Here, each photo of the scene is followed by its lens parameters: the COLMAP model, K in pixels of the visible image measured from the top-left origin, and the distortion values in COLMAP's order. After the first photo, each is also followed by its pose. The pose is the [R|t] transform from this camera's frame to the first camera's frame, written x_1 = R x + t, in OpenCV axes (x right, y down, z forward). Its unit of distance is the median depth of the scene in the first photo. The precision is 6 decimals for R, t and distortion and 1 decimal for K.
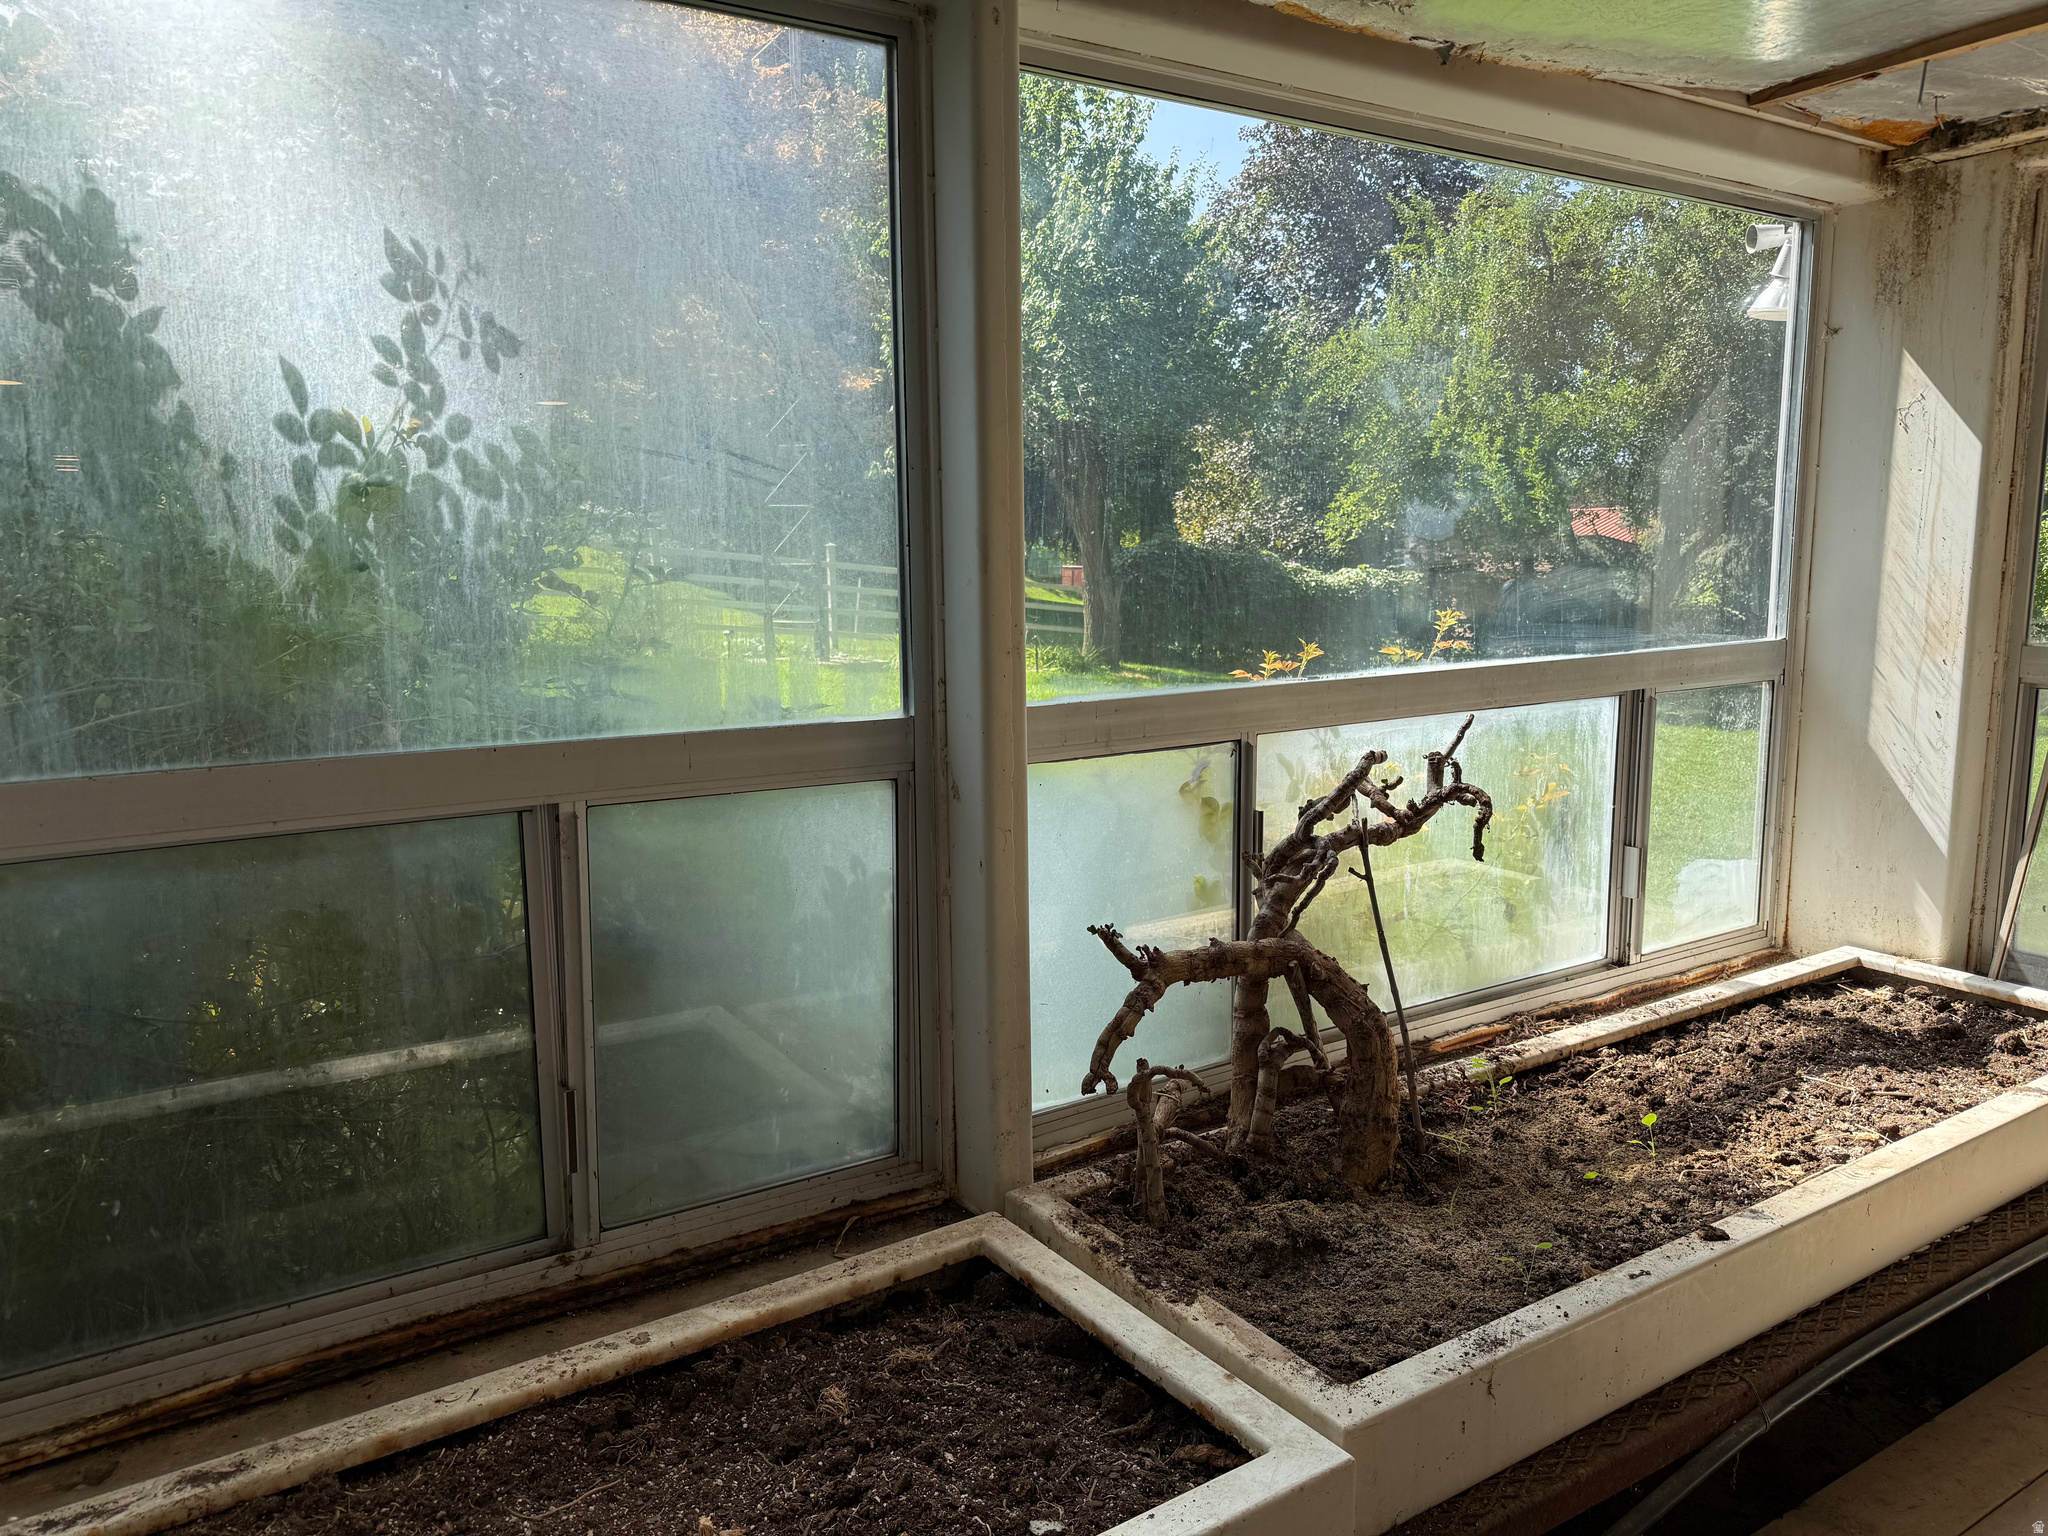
lens RADIAL K [[1439.9, 0, 1023.0], [0, 1439.9, 769.7], [0, 0, 1]] dist [-0.002871, -0.018034]
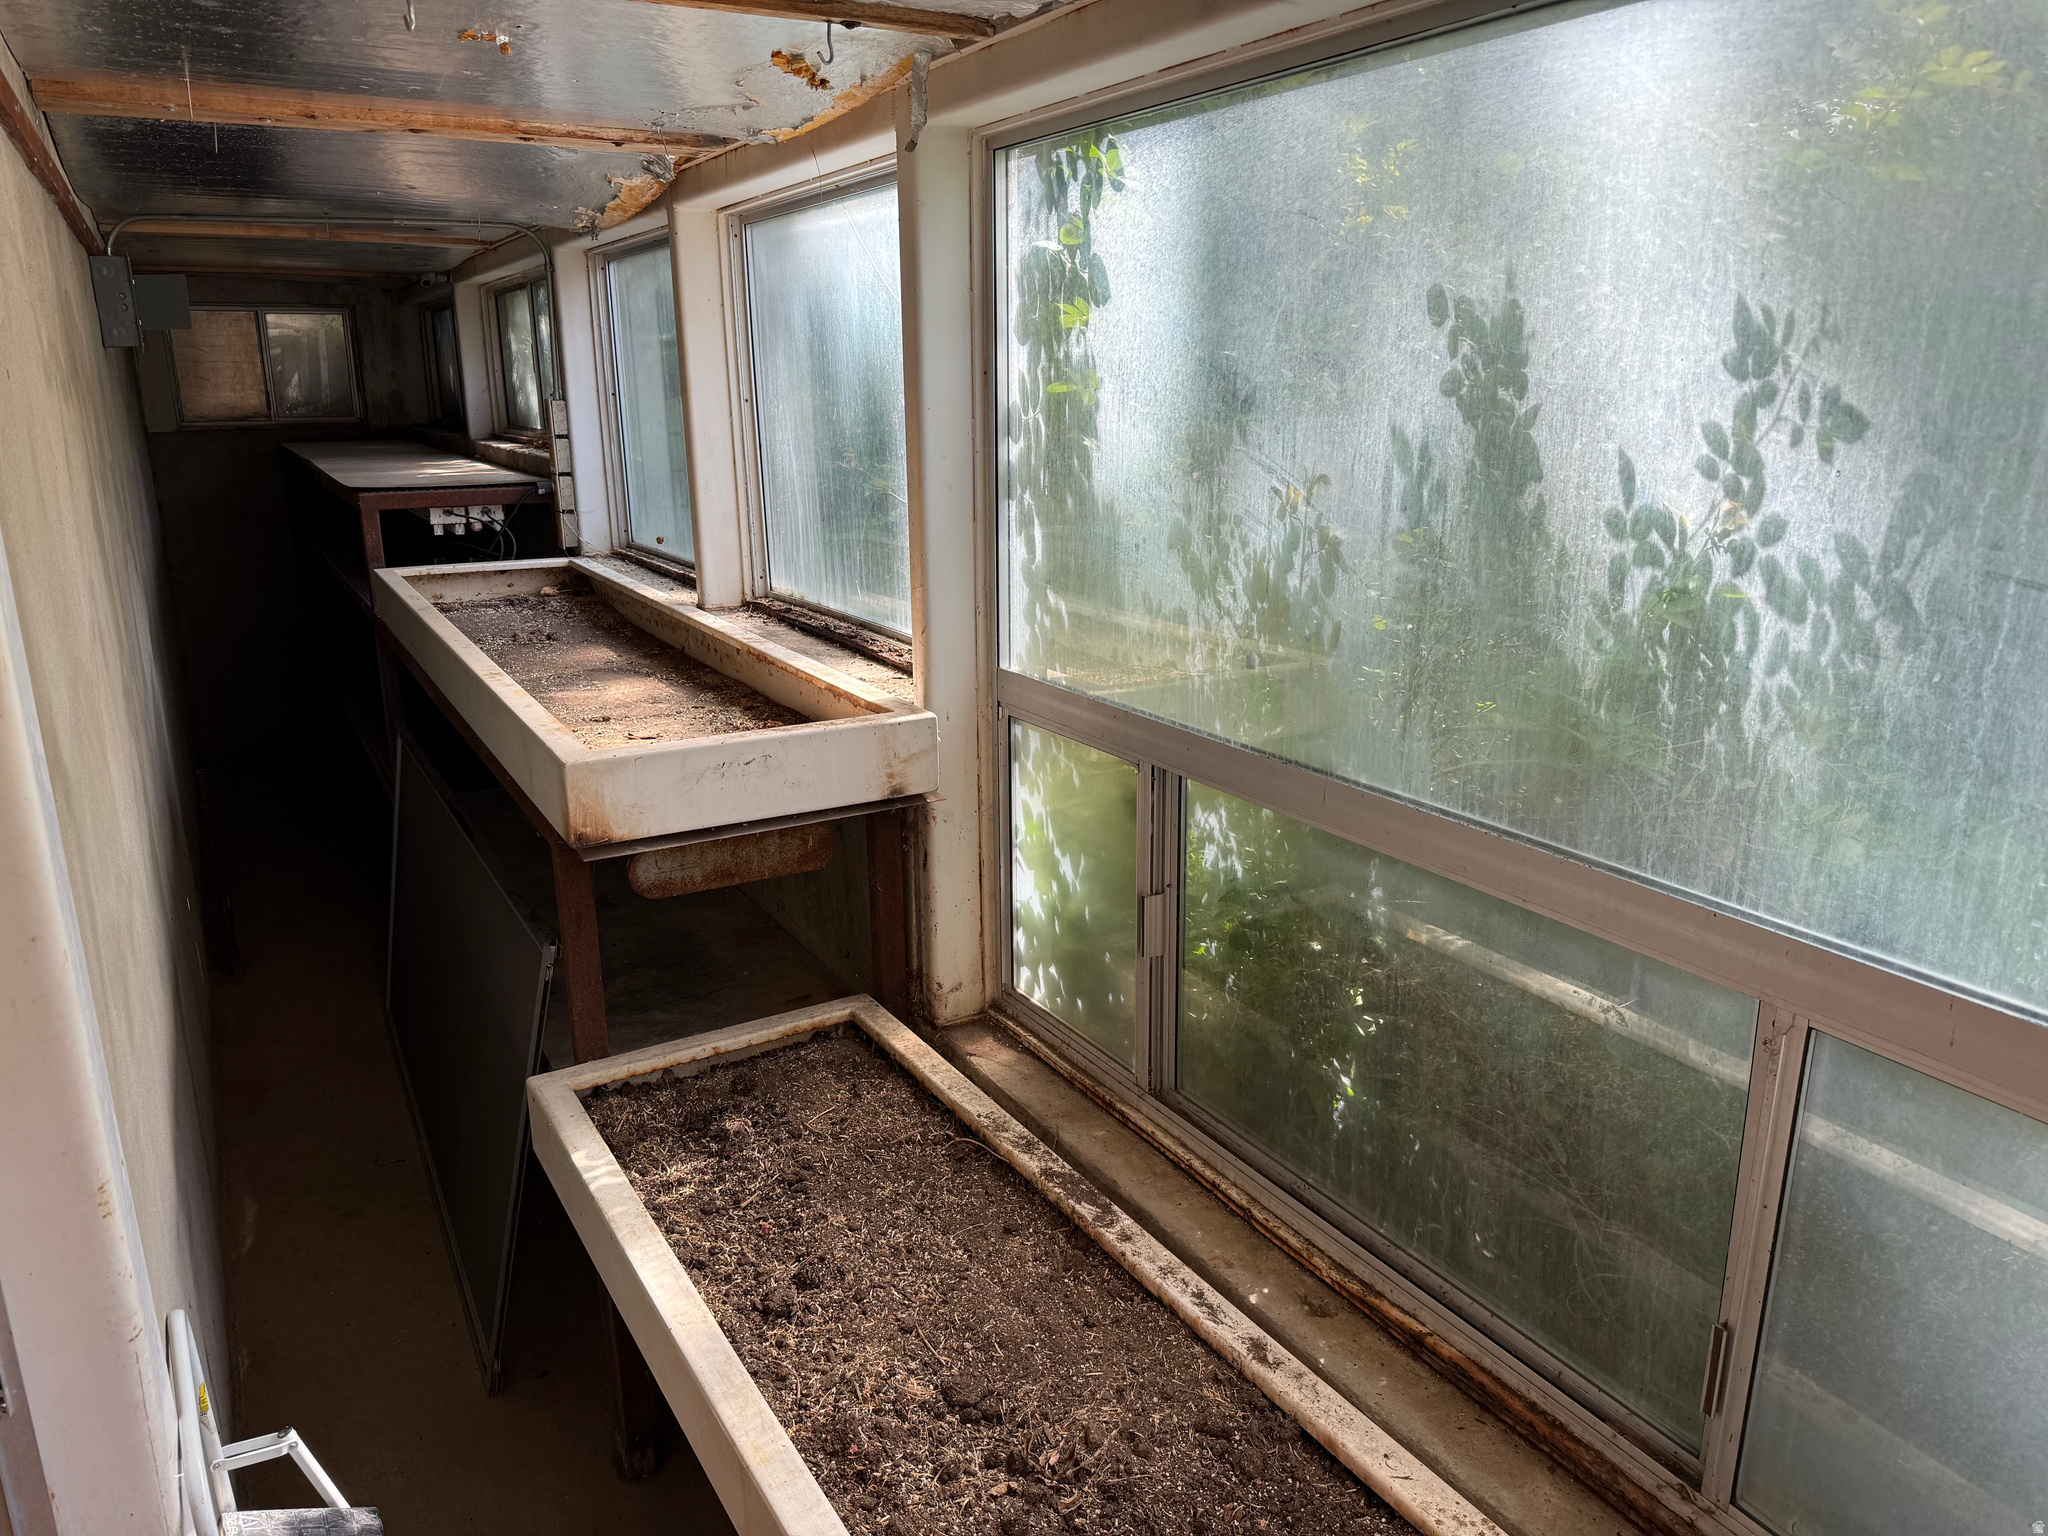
lens RADIAL K [[1439.9, 0, 1027.6], [0, 1439.9, 769.2], [0, 0, 1]] dist [-0.002871, -0.018034]
pose [[-0.070249, 0.271169, -0.959965, 0.464735], [-0.144292, 0.949459, 0.278761, -0.283163], [0.987038, 0.158098, -0.027571, 0.642010]]
